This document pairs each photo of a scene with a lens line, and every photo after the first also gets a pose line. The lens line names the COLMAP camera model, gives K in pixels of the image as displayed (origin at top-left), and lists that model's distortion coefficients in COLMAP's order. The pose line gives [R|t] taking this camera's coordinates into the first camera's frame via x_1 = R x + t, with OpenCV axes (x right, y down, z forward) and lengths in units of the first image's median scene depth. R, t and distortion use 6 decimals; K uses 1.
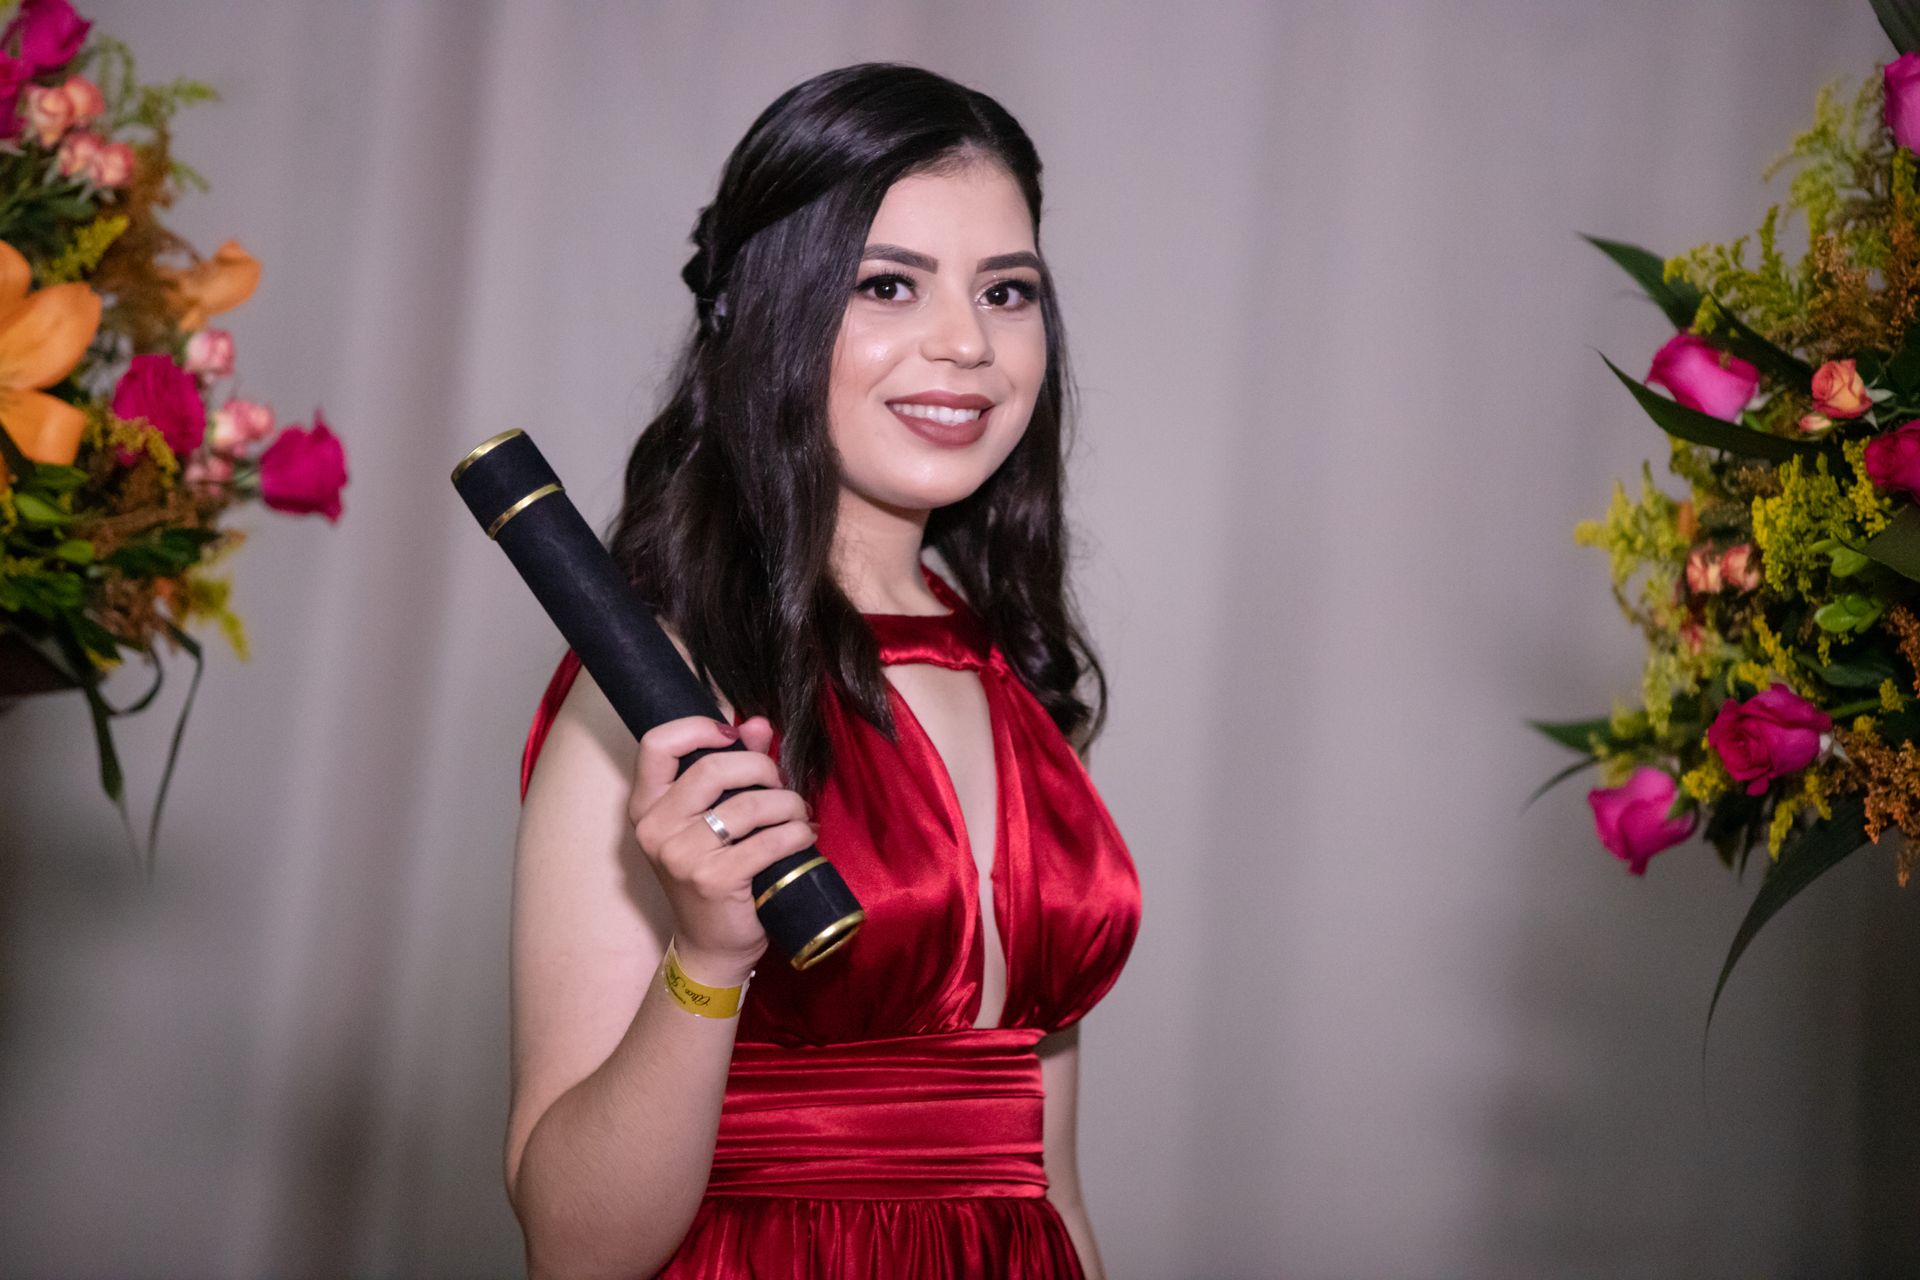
lens RADIAL K [[10283.1, 0, 960.0], [0, 10283.1, 640.0], [0, 0, 1]] dist [1.738723, -2.440041]
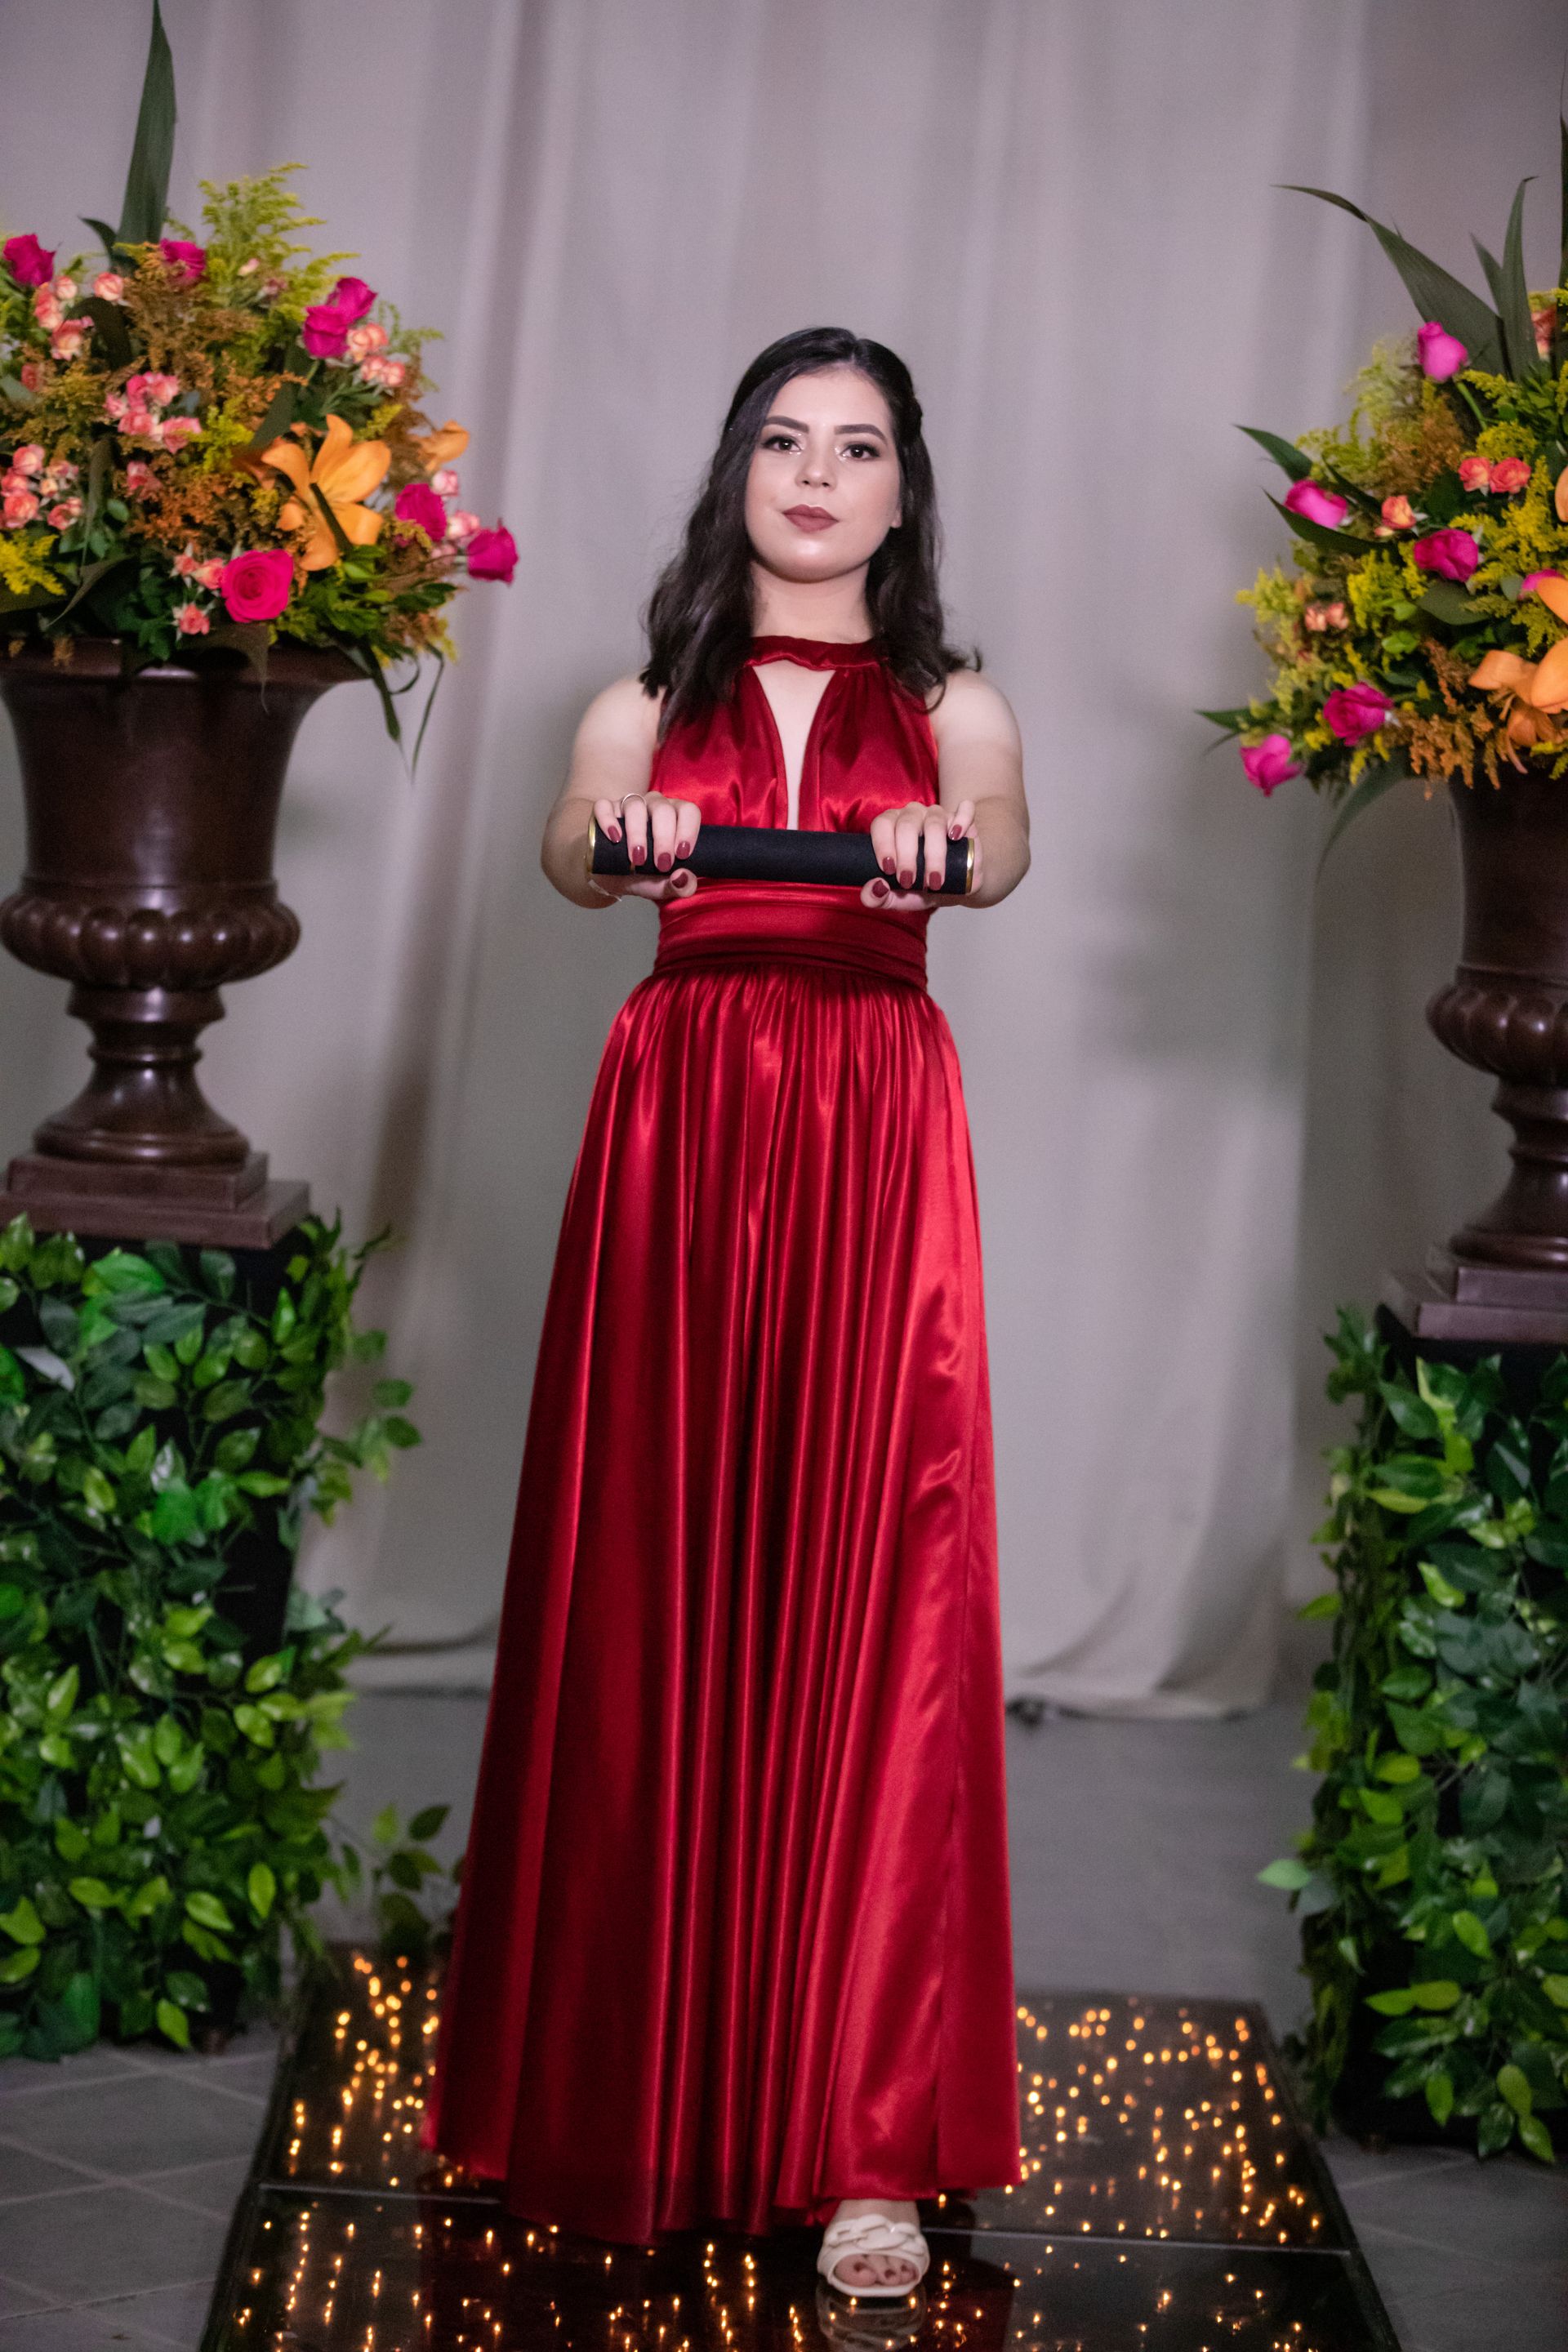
lens RADIAL K [[6408.7, 0, 786.2], [0, 6408.7, 1077.1], [0, 0, 1]] dist [-0.007334, -0.809106]
pose [[0.999333, 0.007497, 0.035736, -0.053507], [-0.009264, 0.998729, 0.049547, 0.017509], [-0.035319, -0.049846, 0.998132, -0.063923]]
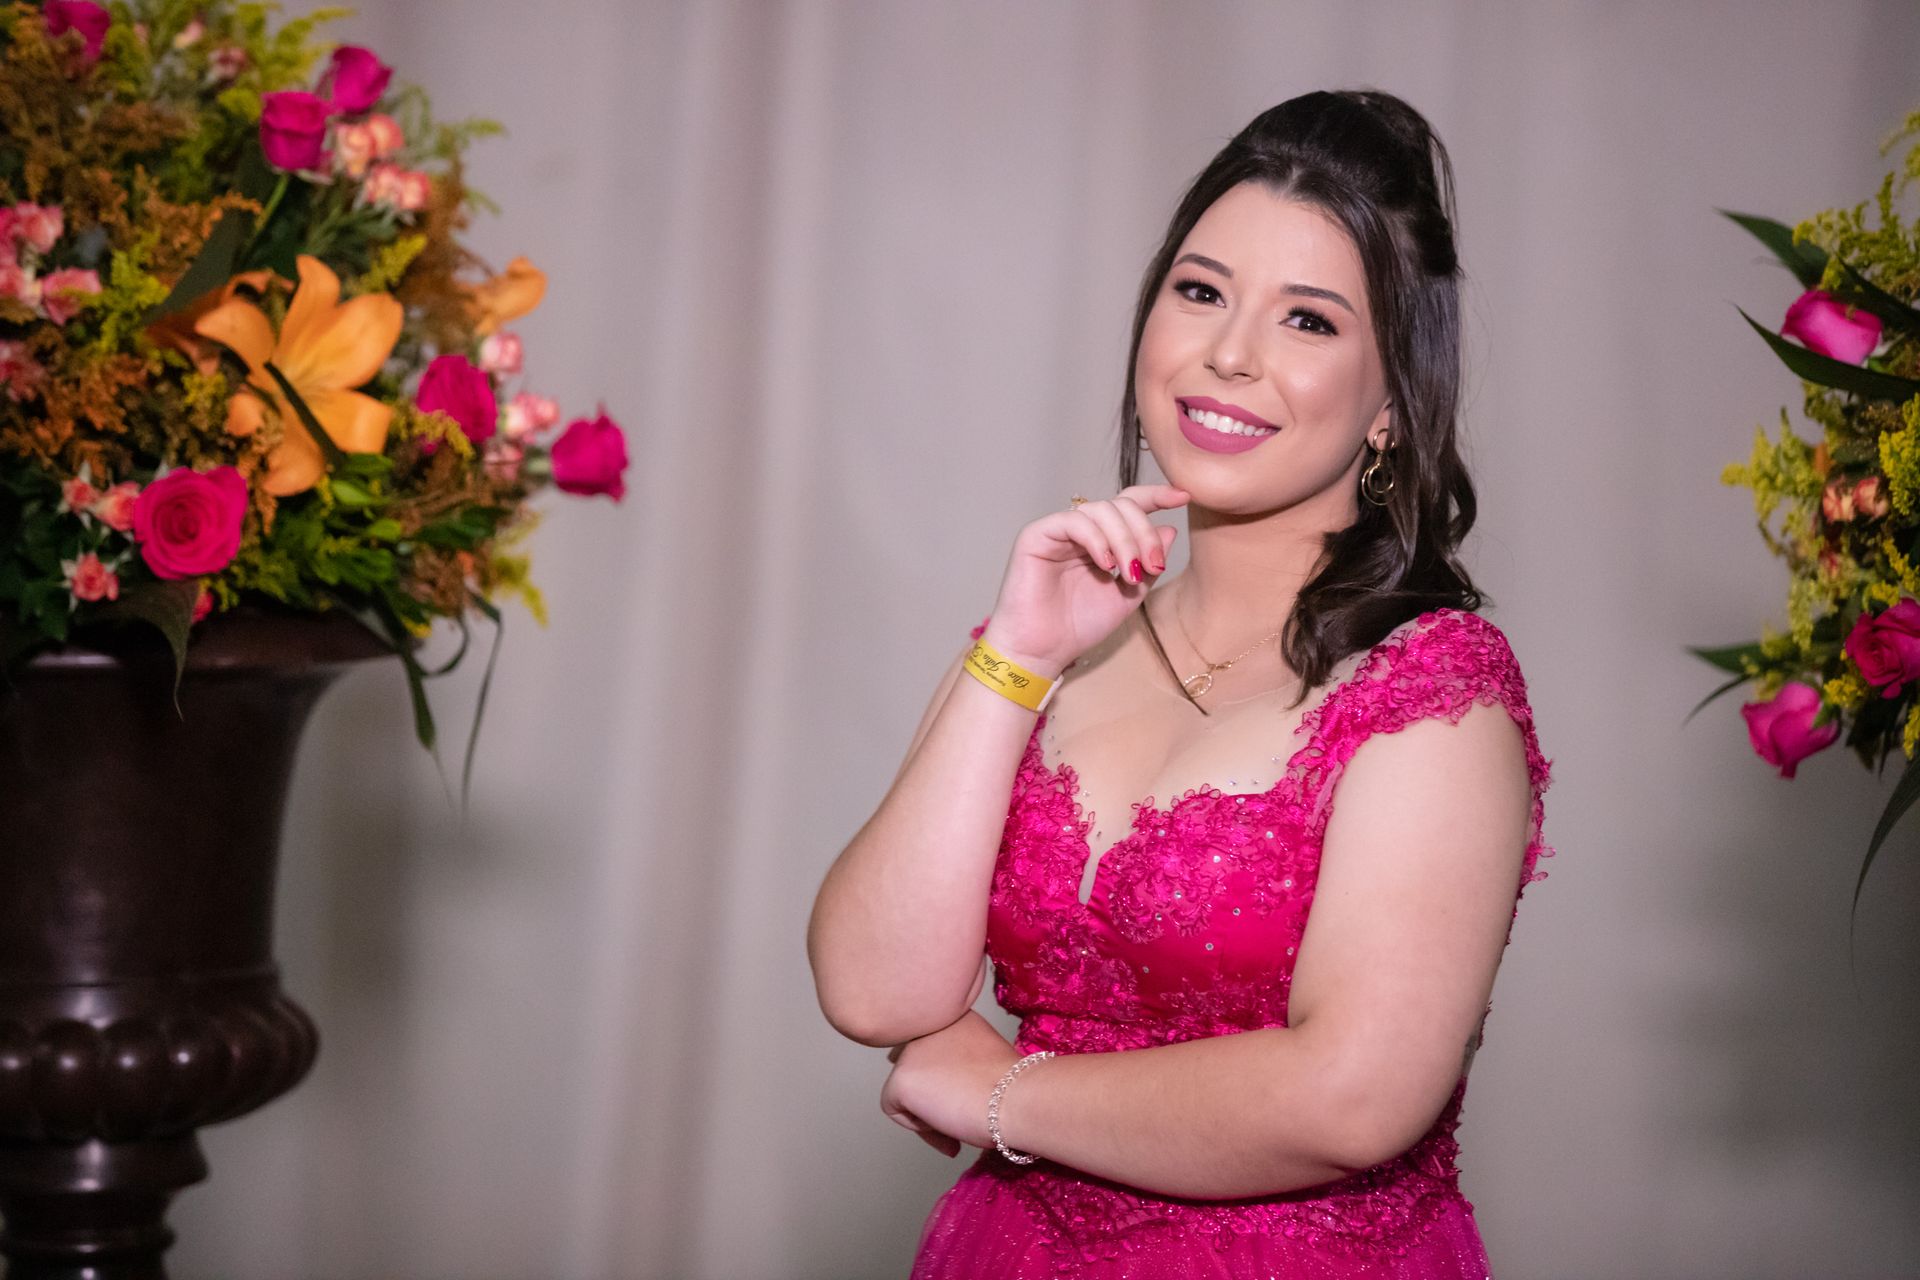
lens RADIAL K [[8474.8, 0, 960.0], [0, 8474.8, 640.0], [0, 0, 1]] dist [0.783483, -0.082079]
pose [[0.998901, -0.031567, -0.034657, 0.008764], [0.031337, 0.999483, -0.007165, 0.011758], [0.034865, 0.006072, 0.999374, 0.078276]]
